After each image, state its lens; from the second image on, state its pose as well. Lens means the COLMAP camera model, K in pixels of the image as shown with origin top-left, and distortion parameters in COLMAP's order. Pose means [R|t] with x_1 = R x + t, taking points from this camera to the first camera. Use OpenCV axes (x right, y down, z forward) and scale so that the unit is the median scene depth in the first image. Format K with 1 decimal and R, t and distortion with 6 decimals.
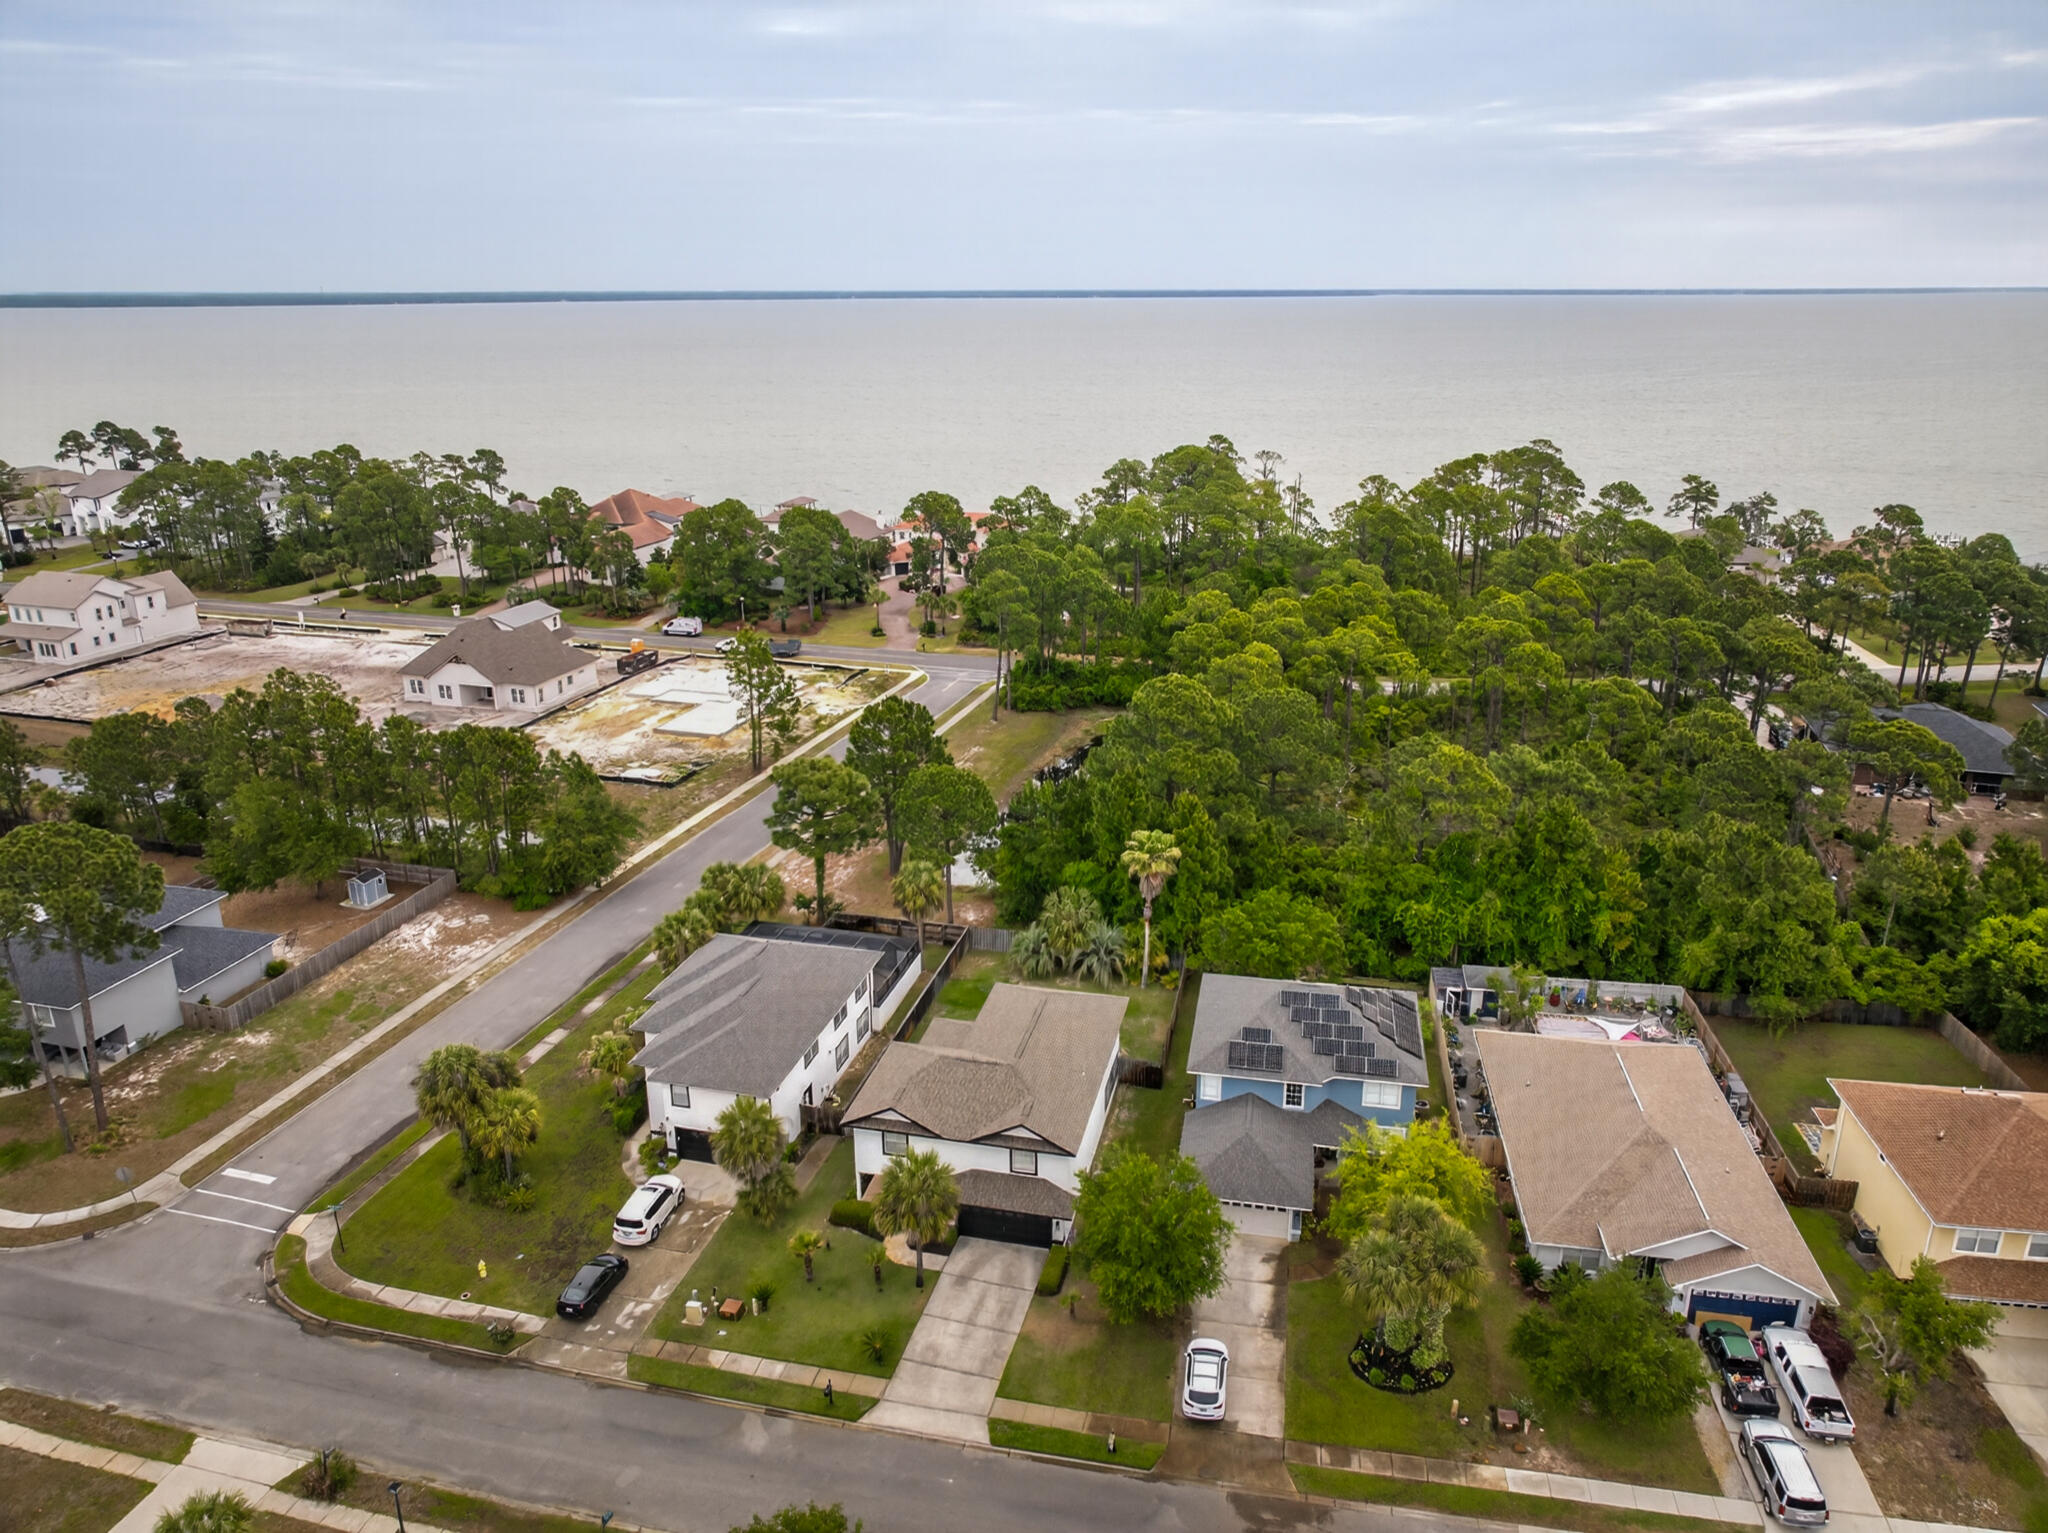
lens RADIAL K [[1397.2, 0, 1023.4], [0, 1397.2, 756.6], [0, 0, 1]] dist [0.000538, -0.003815]
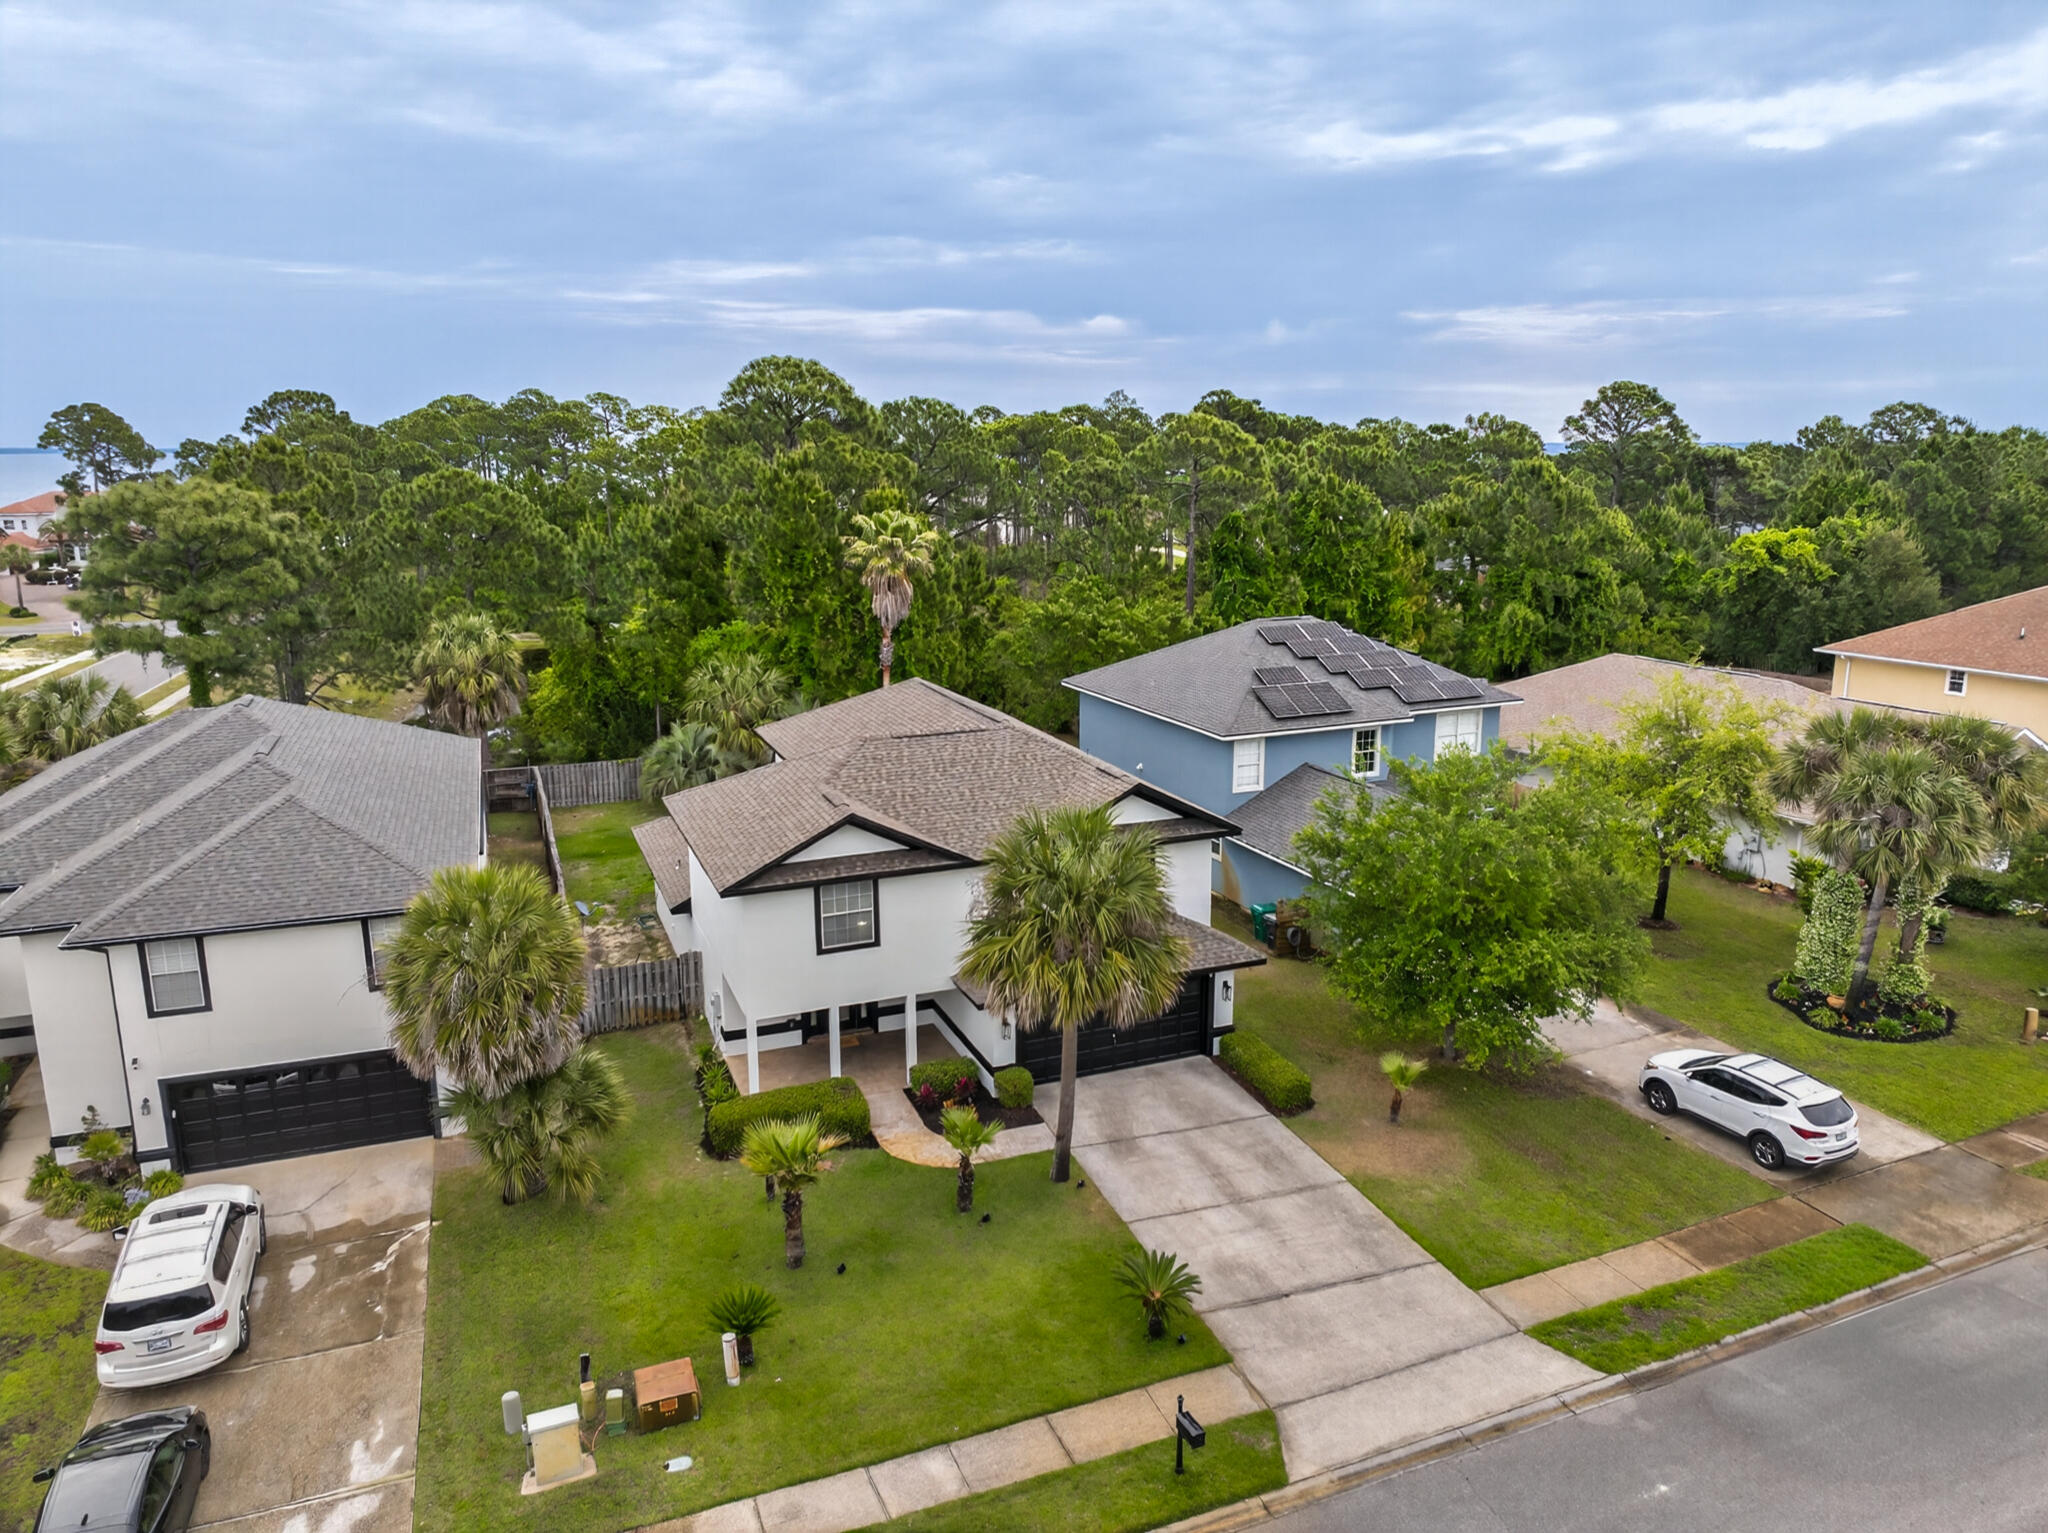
lens RADIAL K [[1397.2, 0, 1026.8], [0, 1397.2, 764.9], [0, 0, 1]] dist [0.000538, -0.003815]
pose [[0.814941, -0.125434, 0.565808, -0.265424], [0.181848, 0.982335, -0.044143, 0.245606], [-0.550276, 0.138865, 0.823355, 0.580595]]
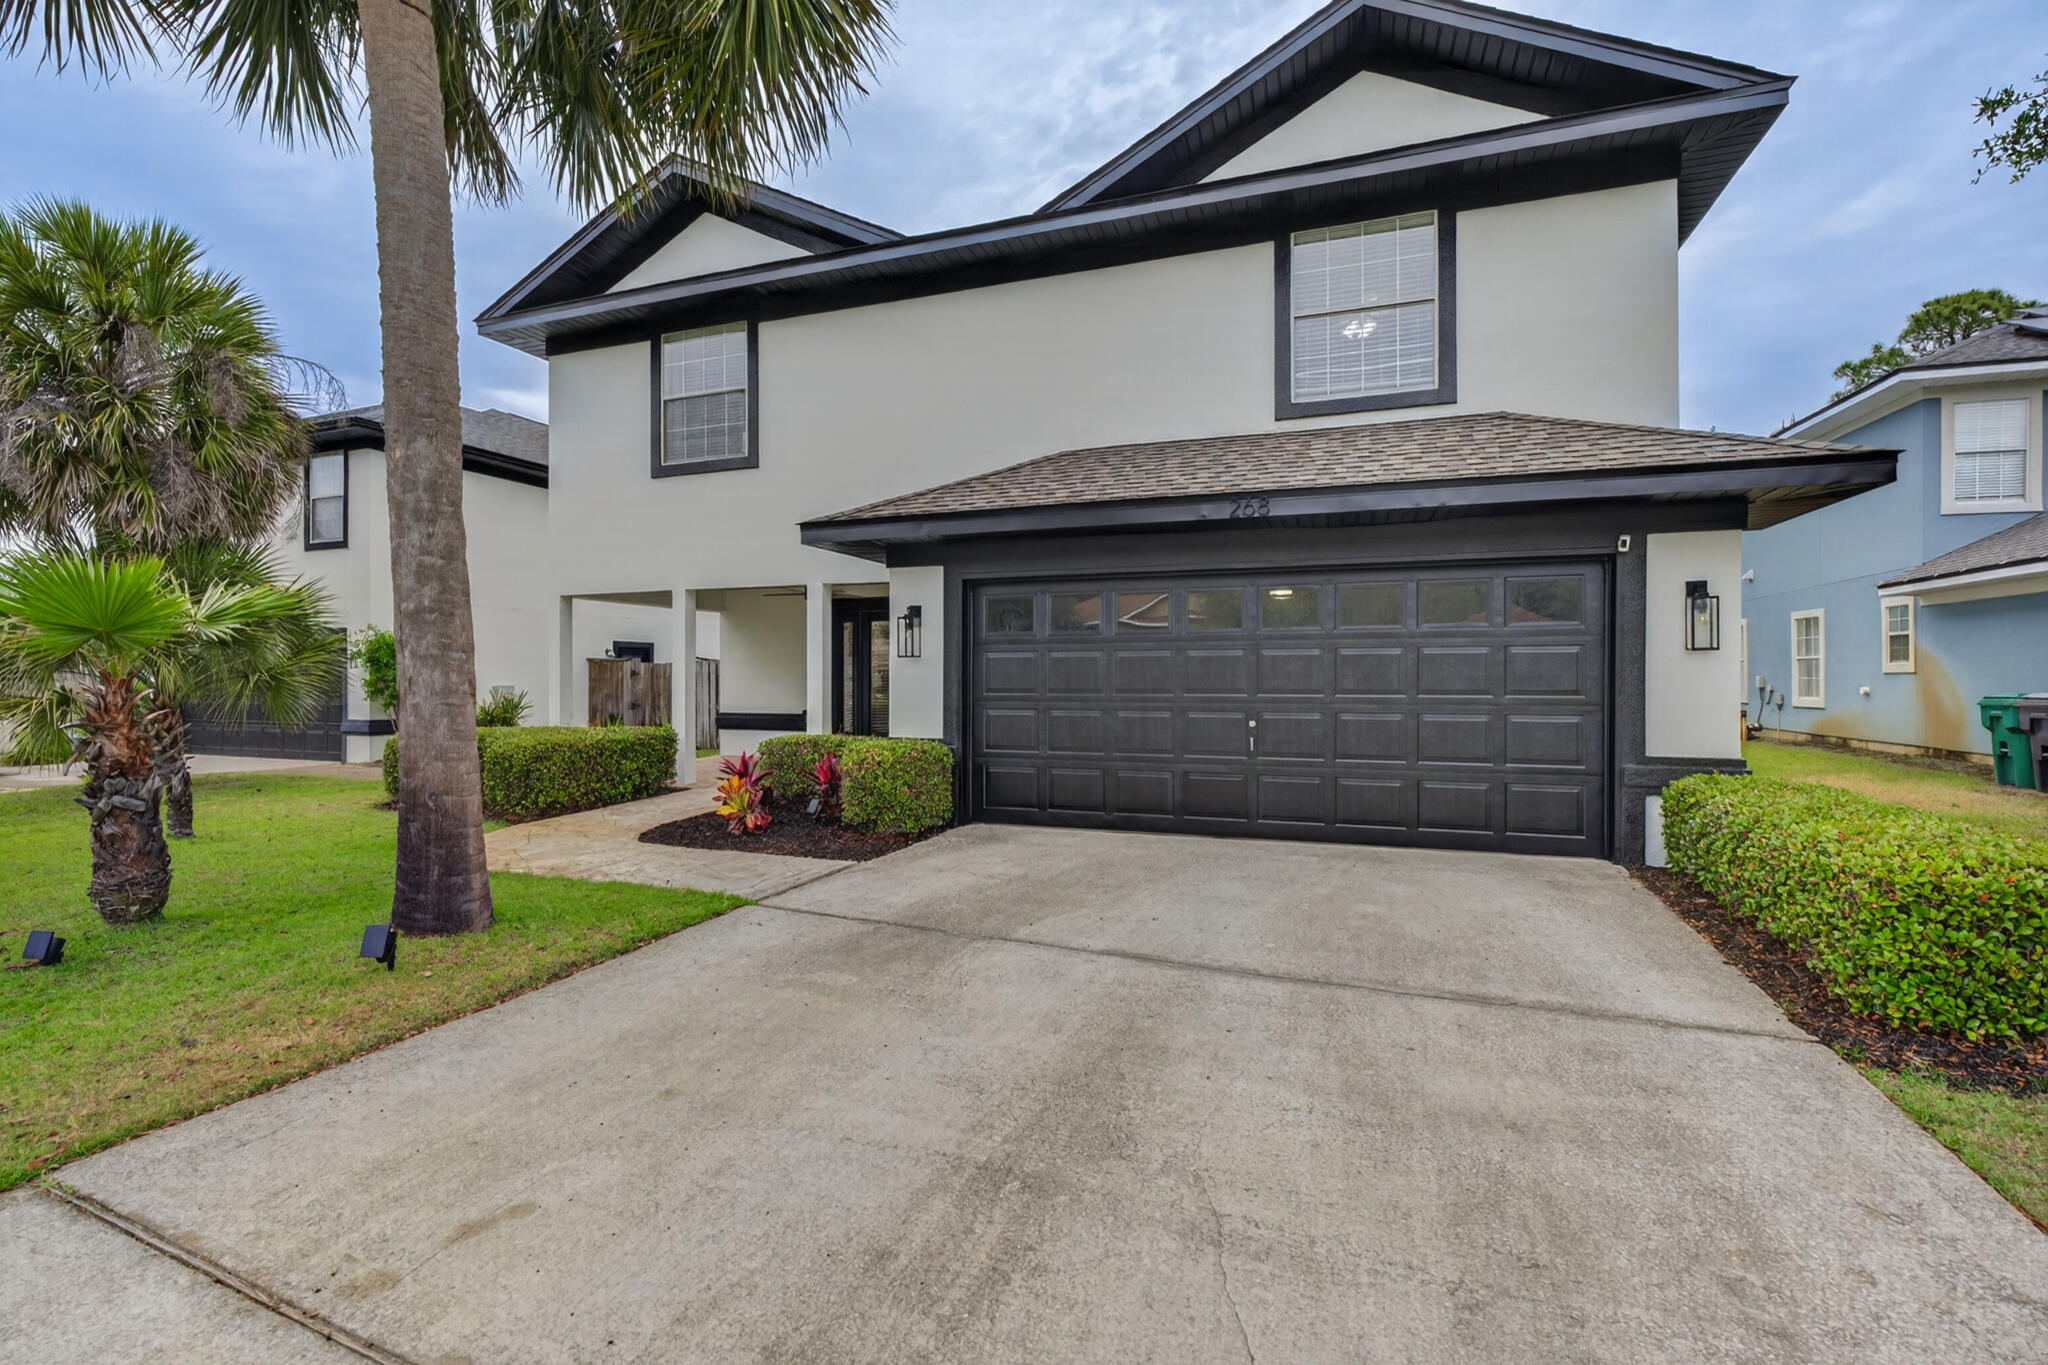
lens RADIAL K [[910.3, 0, 1022.1], [0, 910.3, 684.2], [0, 0, 1]] dist [-0.001839, -0.000643]
pose [[0.993260, 0.009306, -0.115532, -0.025247], [-0.044673, 0.950498, -0.307503, 0.338333], [0.106951, 0.310592, 0.944507, 0.838088]]
